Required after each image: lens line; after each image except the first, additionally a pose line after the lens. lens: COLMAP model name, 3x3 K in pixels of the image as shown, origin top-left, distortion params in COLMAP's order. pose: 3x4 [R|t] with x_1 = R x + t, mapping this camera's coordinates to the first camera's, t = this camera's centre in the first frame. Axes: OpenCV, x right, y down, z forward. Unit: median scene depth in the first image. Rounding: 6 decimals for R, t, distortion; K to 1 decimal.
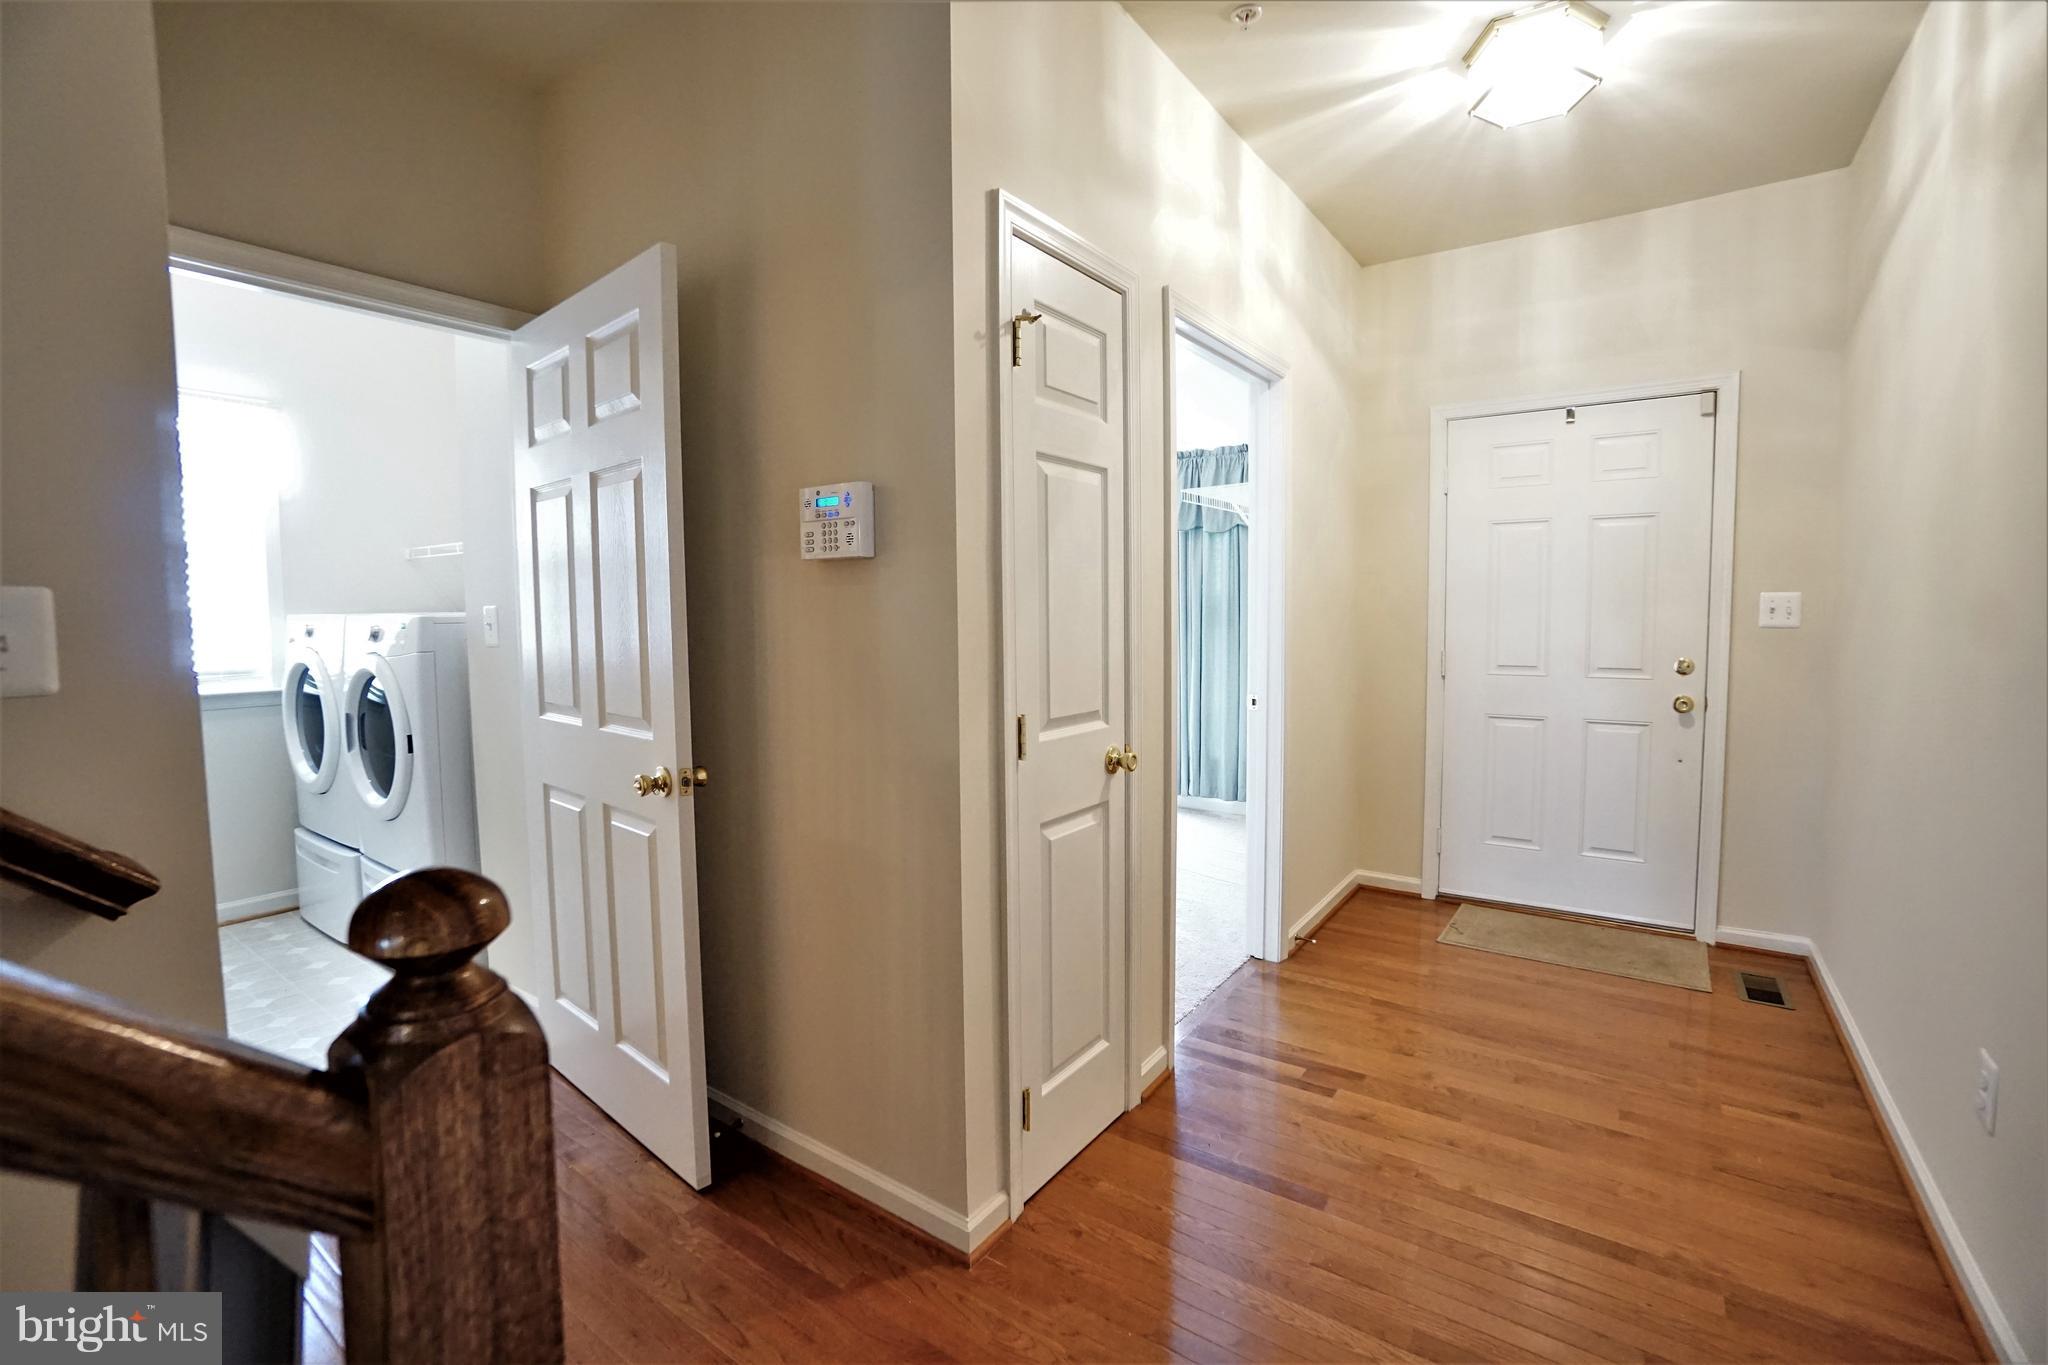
lens RADIAL K [[905.1, 0, 1009.0], [0, 905.1, 665.9], [0, 0, 1]] dist [-0.064495, 0.024409]
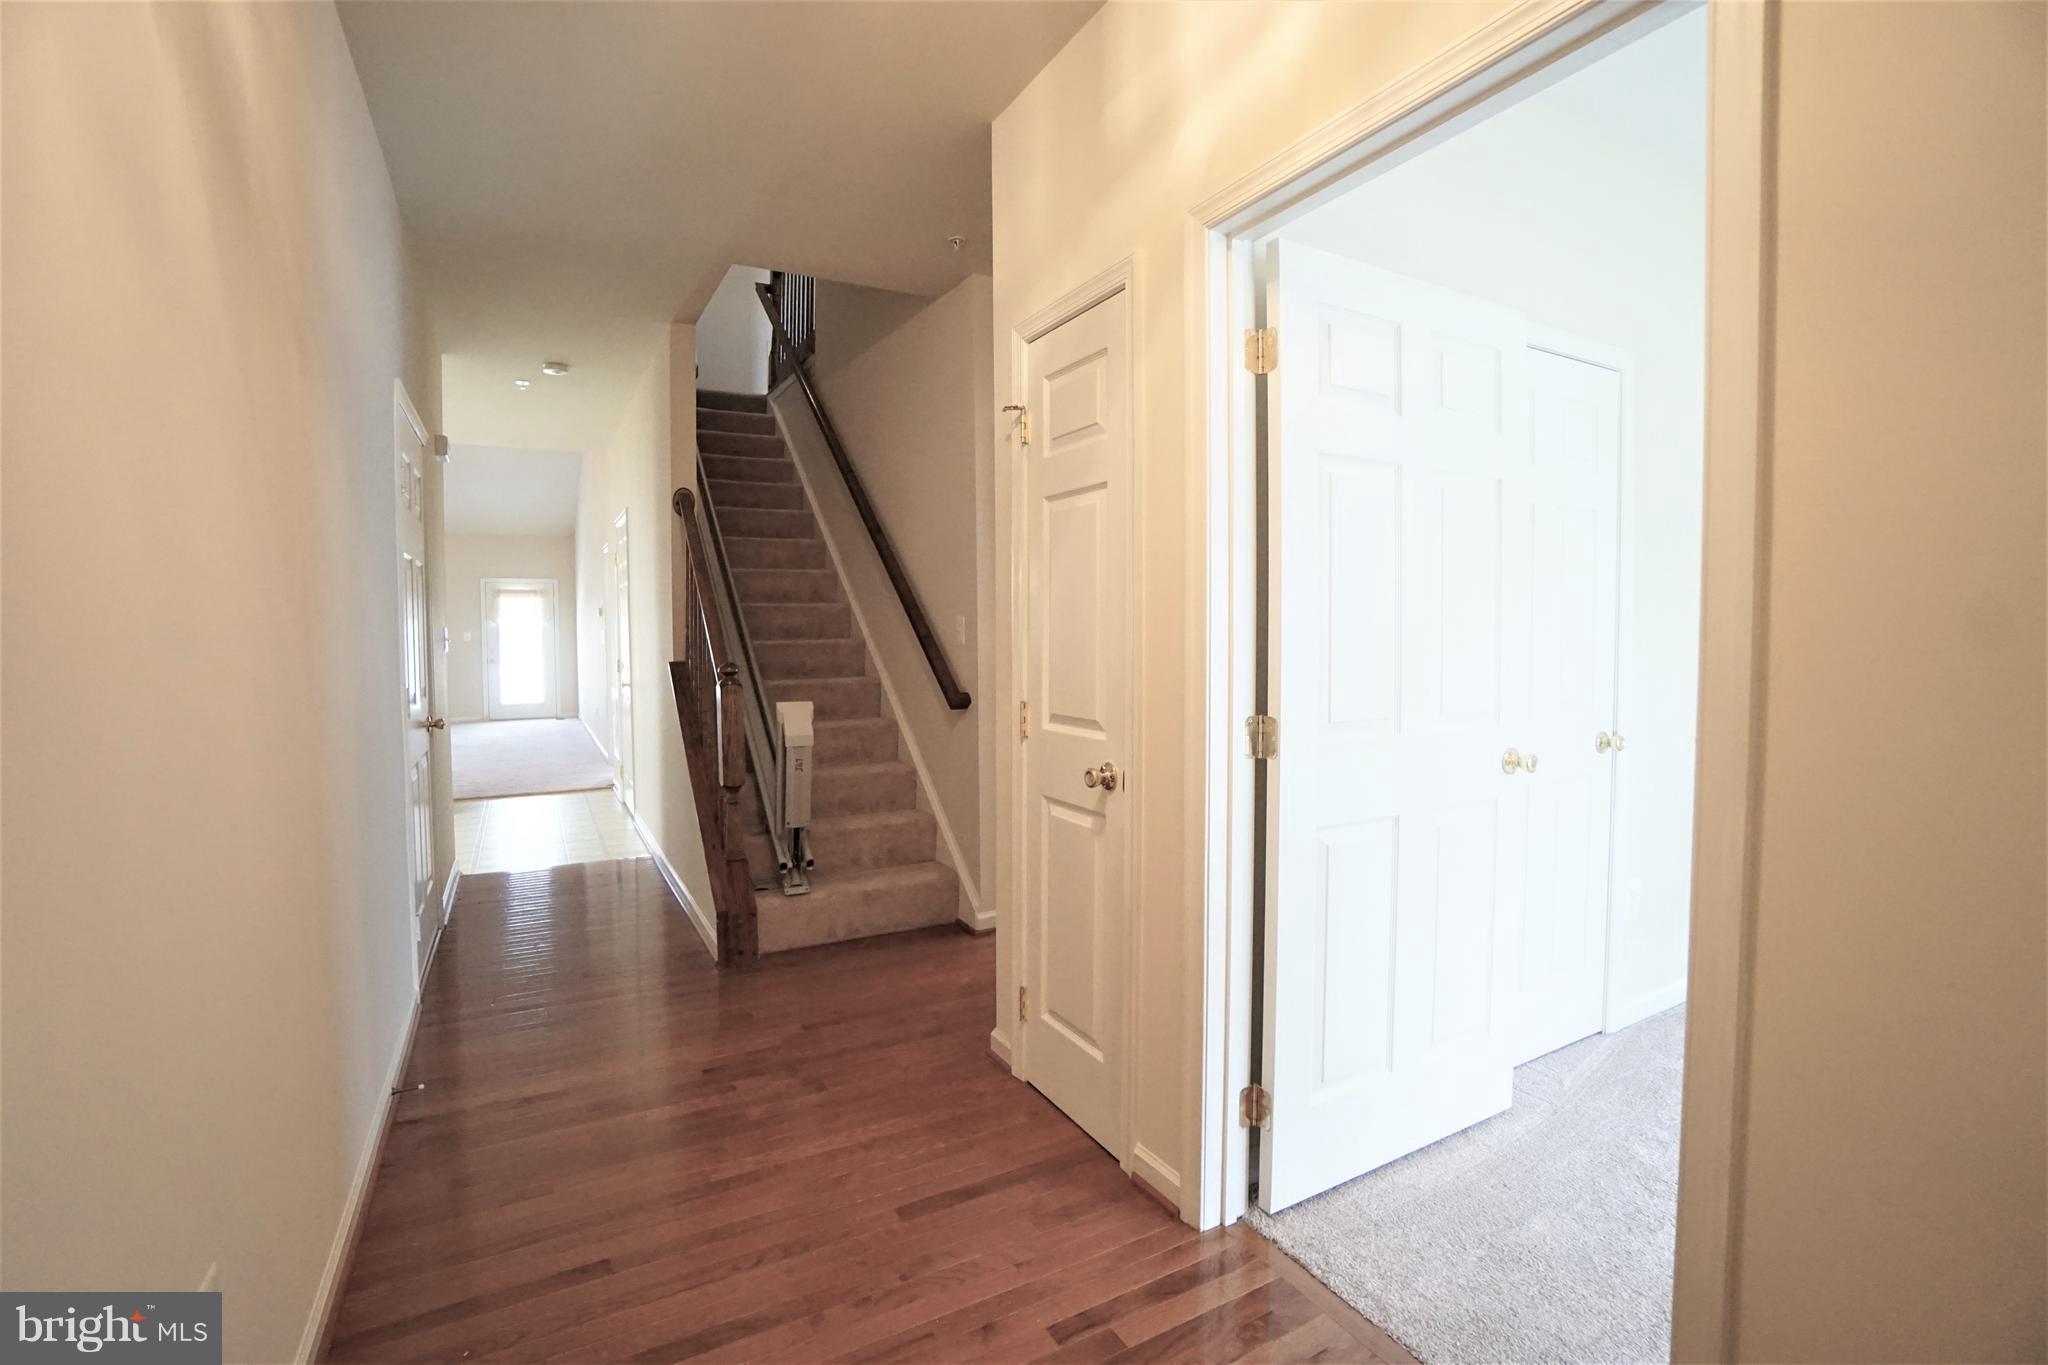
lens RADIAL K [[905.1, 0, 1009.0], [0, 905.1, 665.9], [0, 0, 1]] dist [-0.064495, 0.024409]
pose [[-0.431610, 0.048556, -0.900753, 1.060881], [-0.048699, 0.995840, 0.077017, -0.086929], [0.900745, 0.077107, -0.427449, 1.341028]]
